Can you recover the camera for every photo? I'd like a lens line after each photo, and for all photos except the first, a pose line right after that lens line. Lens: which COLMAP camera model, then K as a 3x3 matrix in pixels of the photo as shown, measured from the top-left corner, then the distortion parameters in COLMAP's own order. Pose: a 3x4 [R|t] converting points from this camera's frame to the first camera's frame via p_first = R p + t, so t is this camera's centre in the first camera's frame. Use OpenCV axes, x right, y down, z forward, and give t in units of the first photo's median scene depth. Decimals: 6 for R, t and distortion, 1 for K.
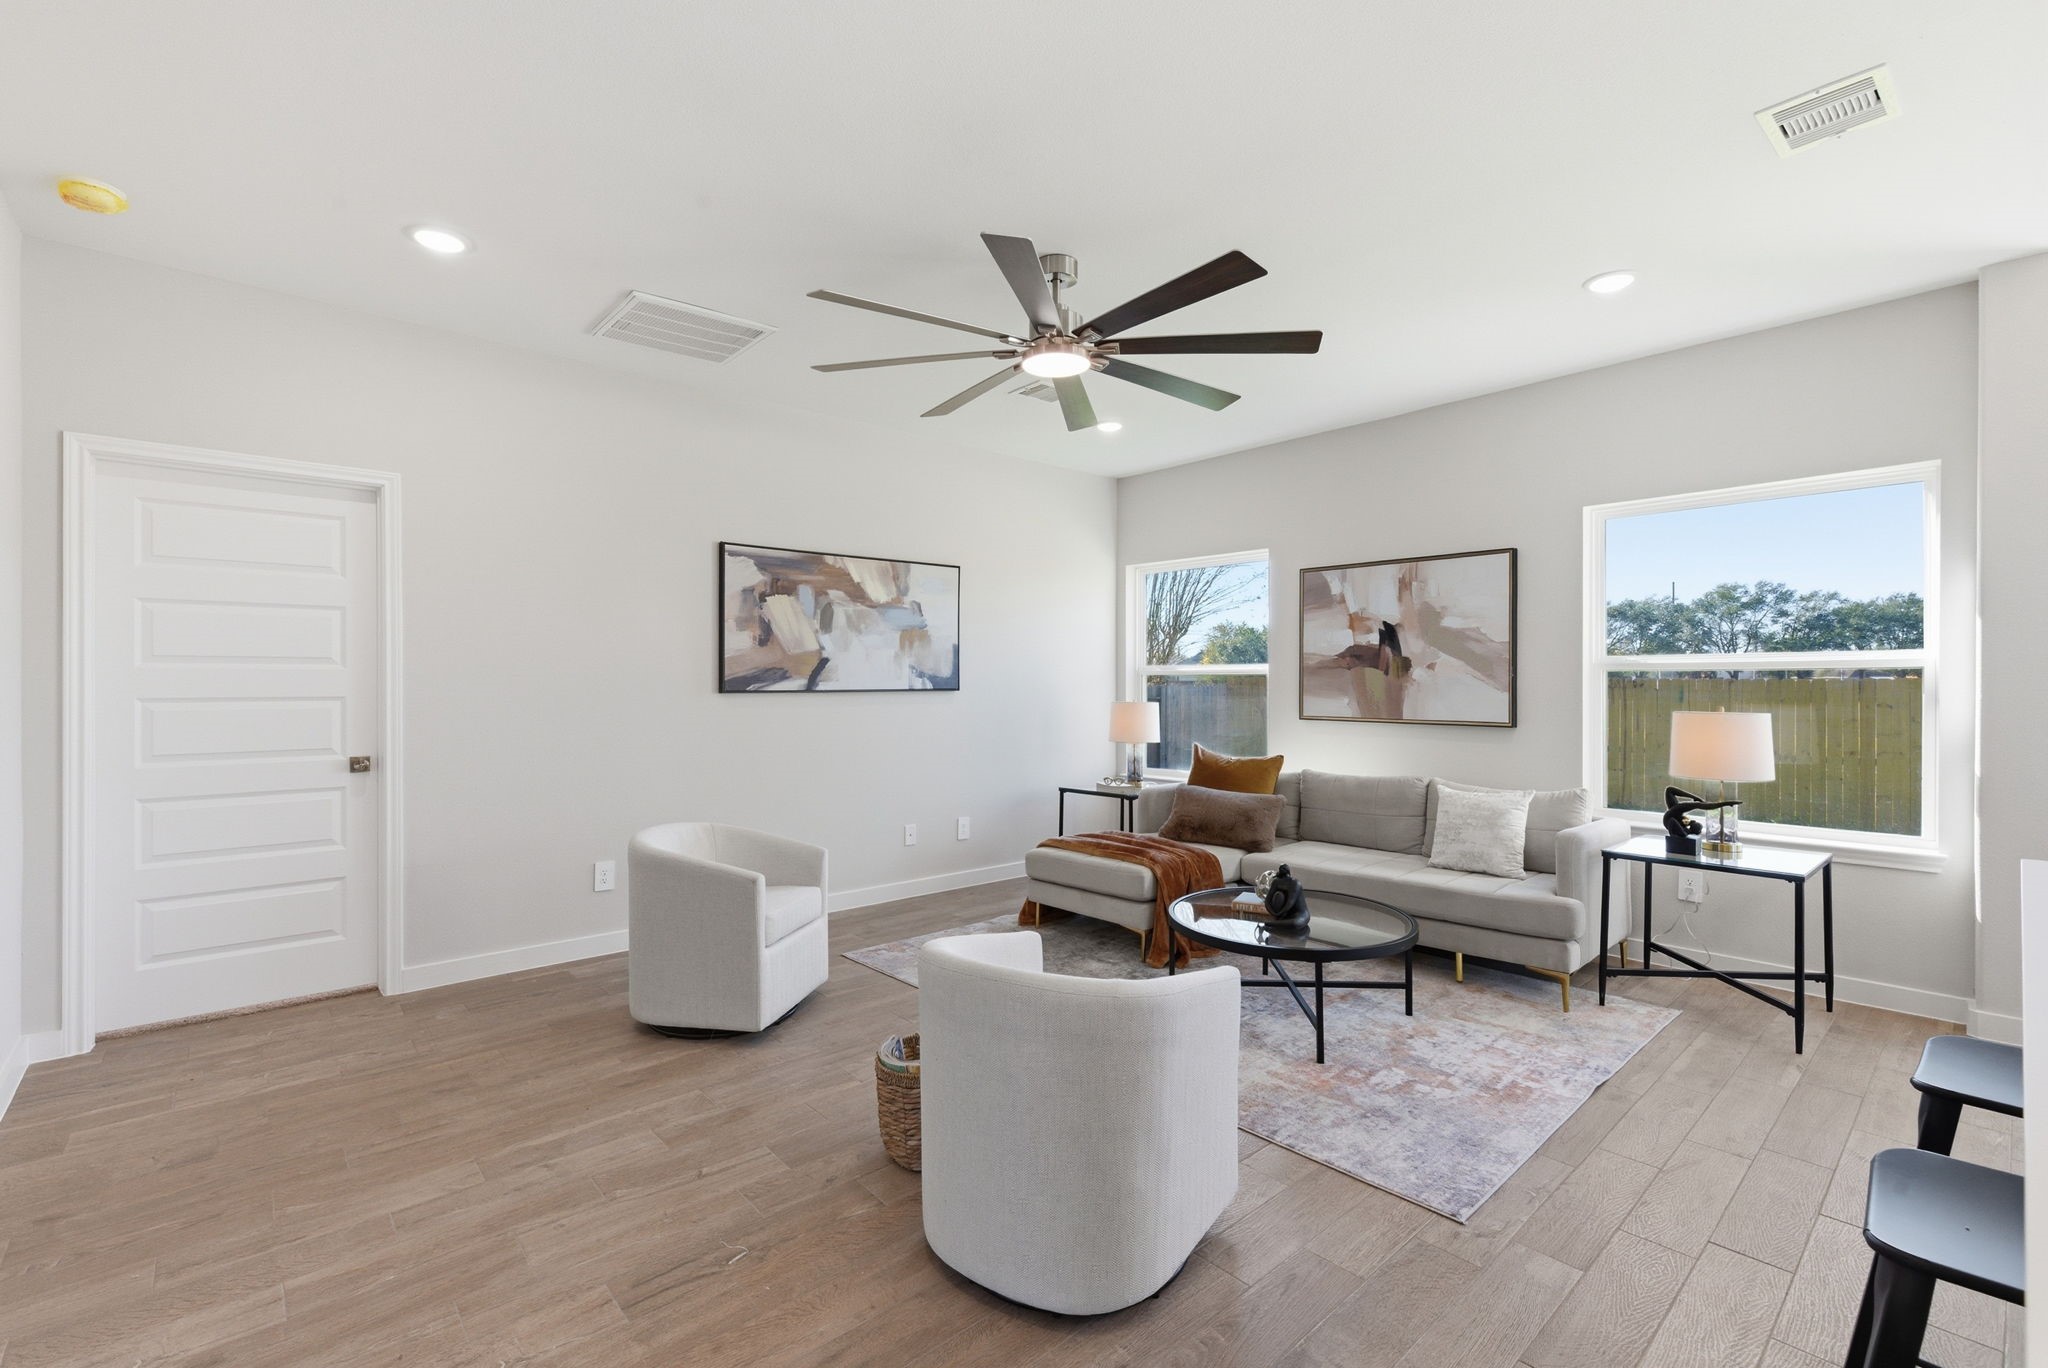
lens RADIAL K [[882.9, 0, 1034.9], [0, 882.9, 680.5], [0, 0, 1]] dist [-0.004633, 0.004738]
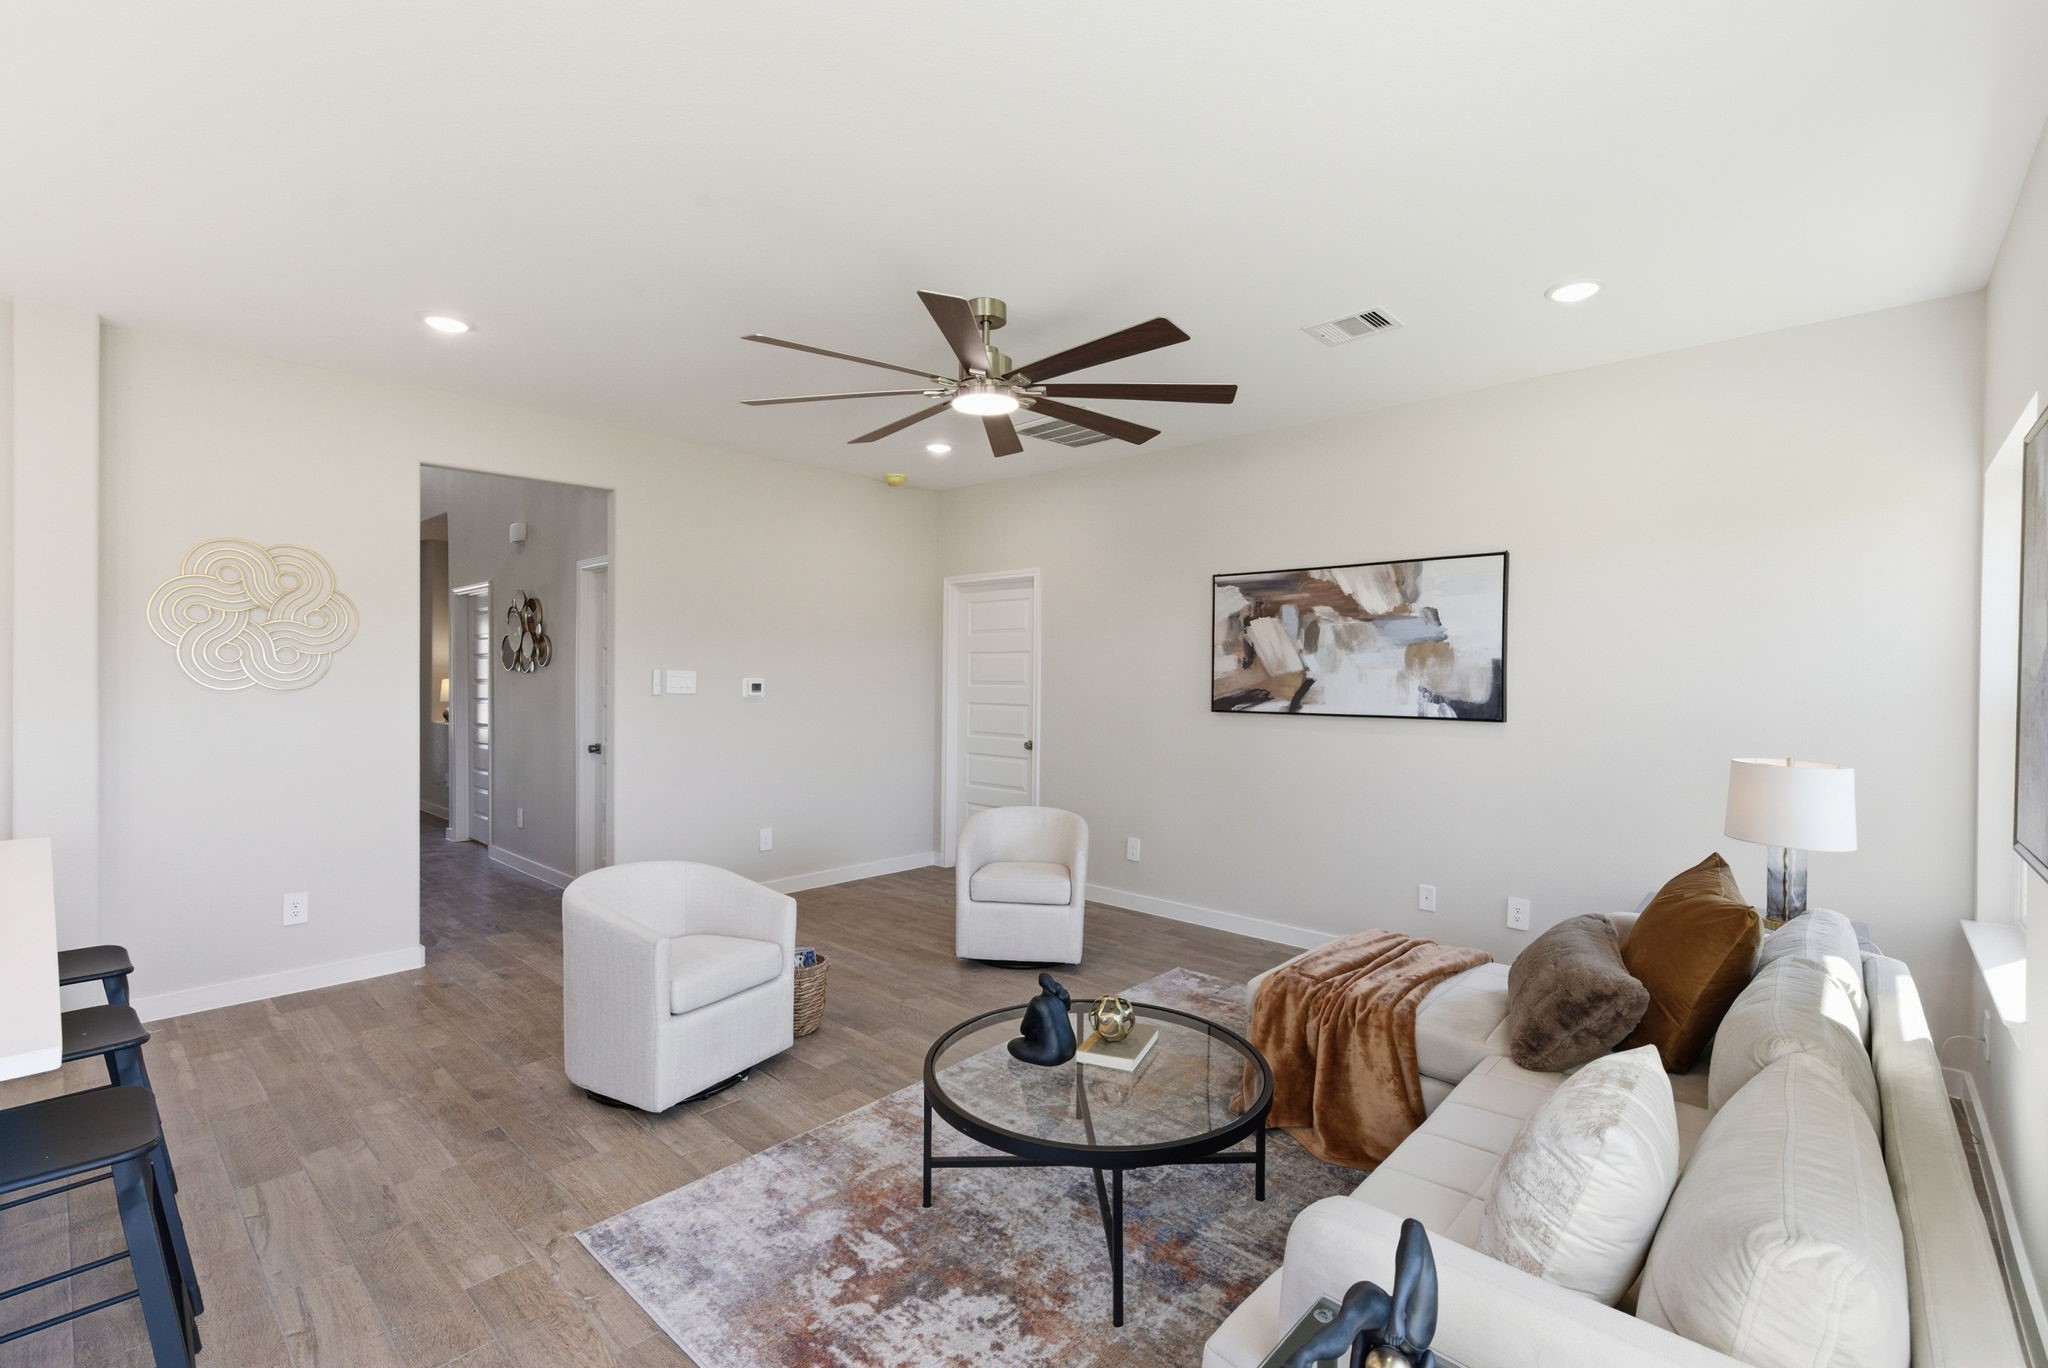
lens RADIAL K [[882.9, 0, 1031.9], [0, 882.9, 682.2], [0, 0, 1]] dist [-0.004633, 0.004738]
pose [[0.116501, 0.006914, -0.993167, 0.667956], [-0.010210, 0.999931, 0.005763, -0.024714], [0.993138, 0.009469, 0.116564, 0.596555]]
